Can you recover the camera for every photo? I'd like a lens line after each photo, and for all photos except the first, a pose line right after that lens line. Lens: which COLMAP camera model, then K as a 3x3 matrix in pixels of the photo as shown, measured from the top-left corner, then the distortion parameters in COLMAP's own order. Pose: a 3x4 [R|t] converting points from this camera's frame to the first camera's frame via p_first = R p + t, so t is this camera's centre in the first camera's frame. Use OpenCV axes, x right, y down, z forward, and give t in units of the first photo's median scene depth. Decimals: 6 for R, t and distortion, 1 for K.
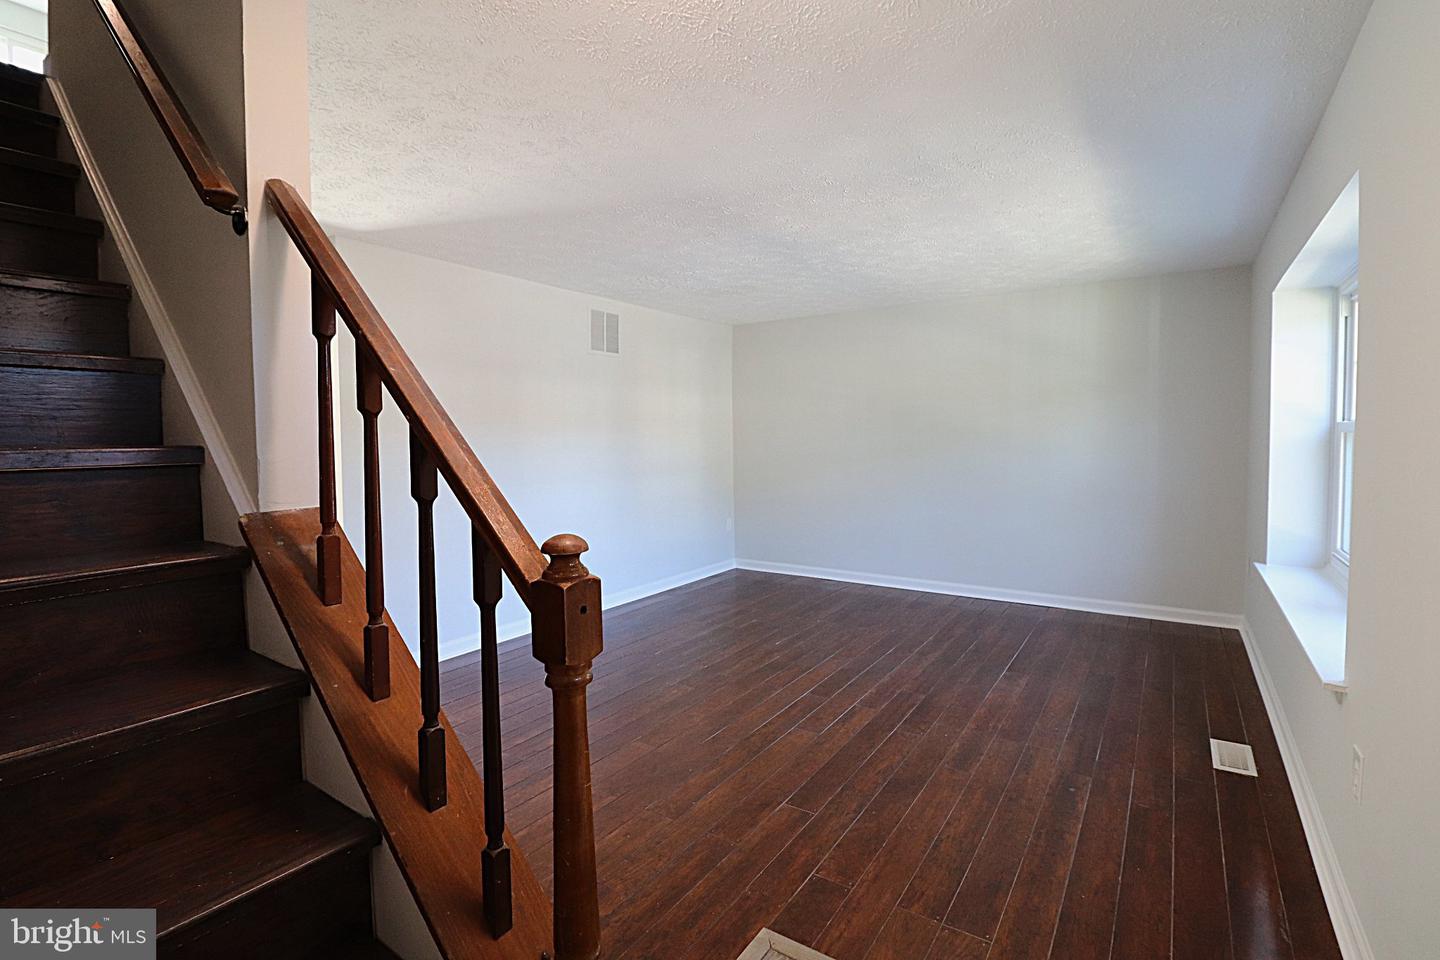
lens RADIAL K [[670.5, 0, 716.3], [0, 670.5, 466.5], [0, 0, 1]] dist [-0.011587, -0.003910]
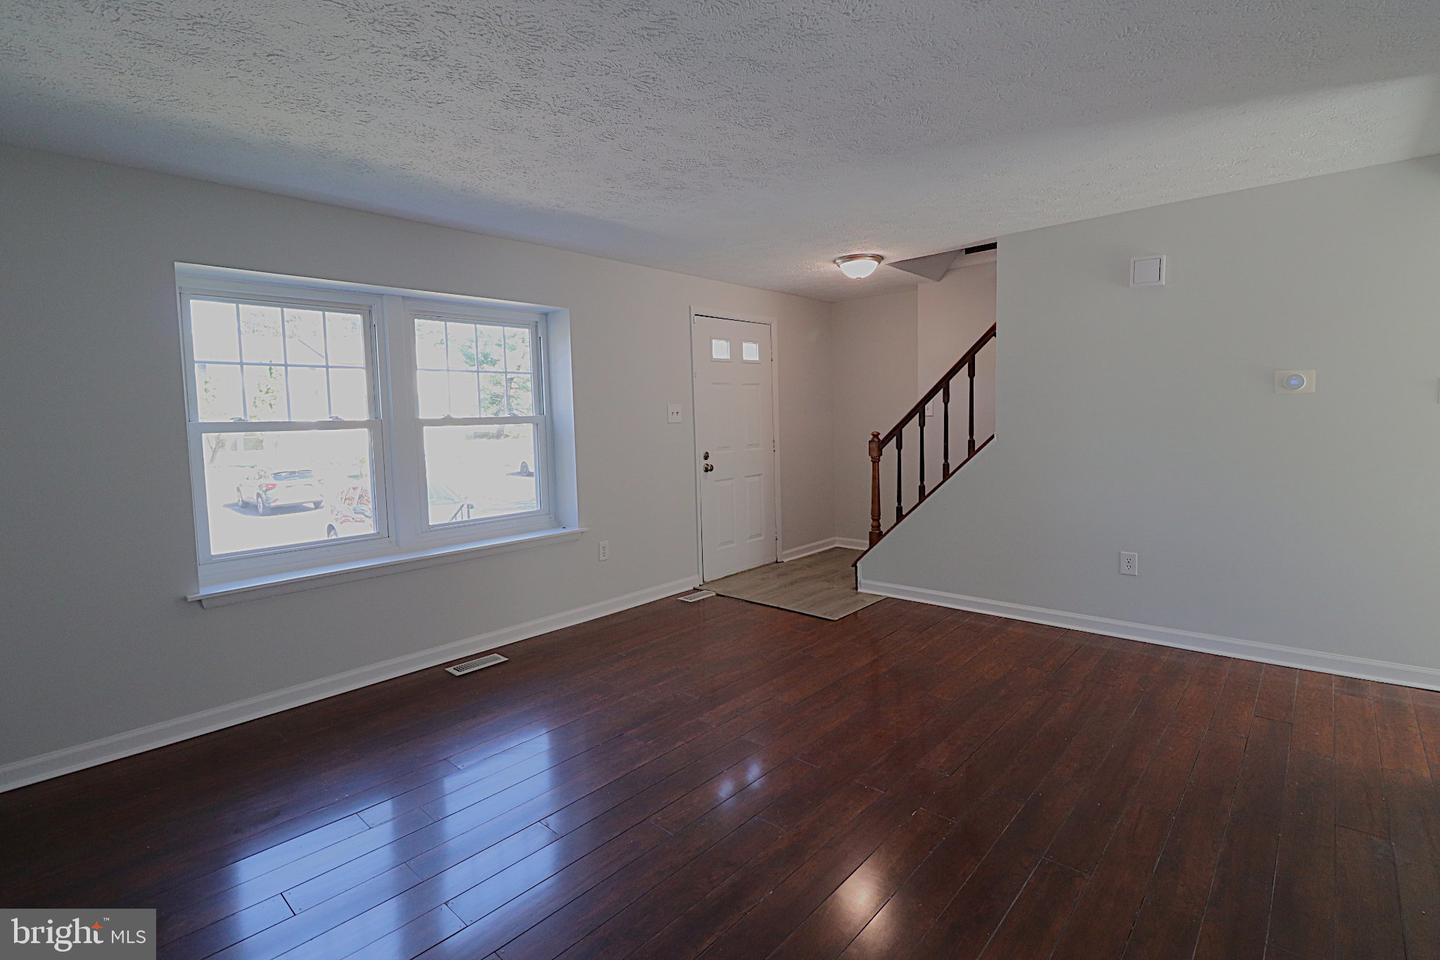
lens RADIAL K [[670.5, 0, 718.5], [0, 670.5, 462.1], [0, 0, 1]] dist [-0.011587, -0.003910]
pose [[-0.990137, 0.025333, 0.137796, 0.073201], [0.041632, 0.992292, 0.116721, -0.086764], [-0.133777, 0.121307, -0.983559, 1.761234]]
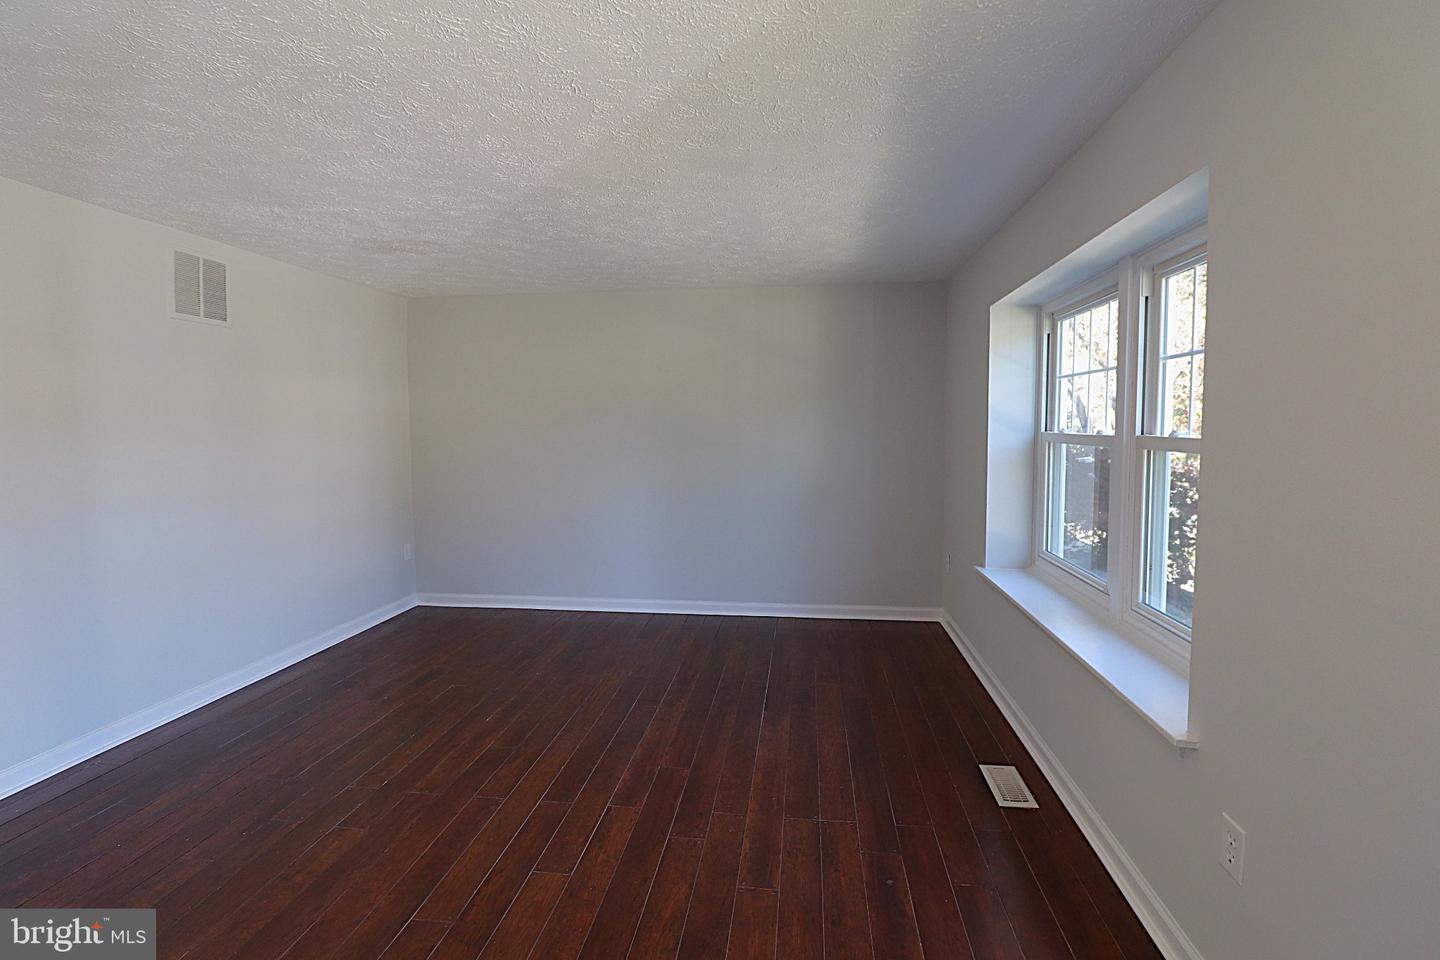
lens RADIAL K [[670.5, 0, 723.1], [0, 670.5, 464.1], [0, 0, 1]] dist [-0.011587, -0.003910]
pose [[0.889849, -0.021081, 0.455769, -0.013383], [0.017686, 0.999775, 0.011712, -0.035995], [-0.455913, -0.002361, 0.890021, 0.259583]]
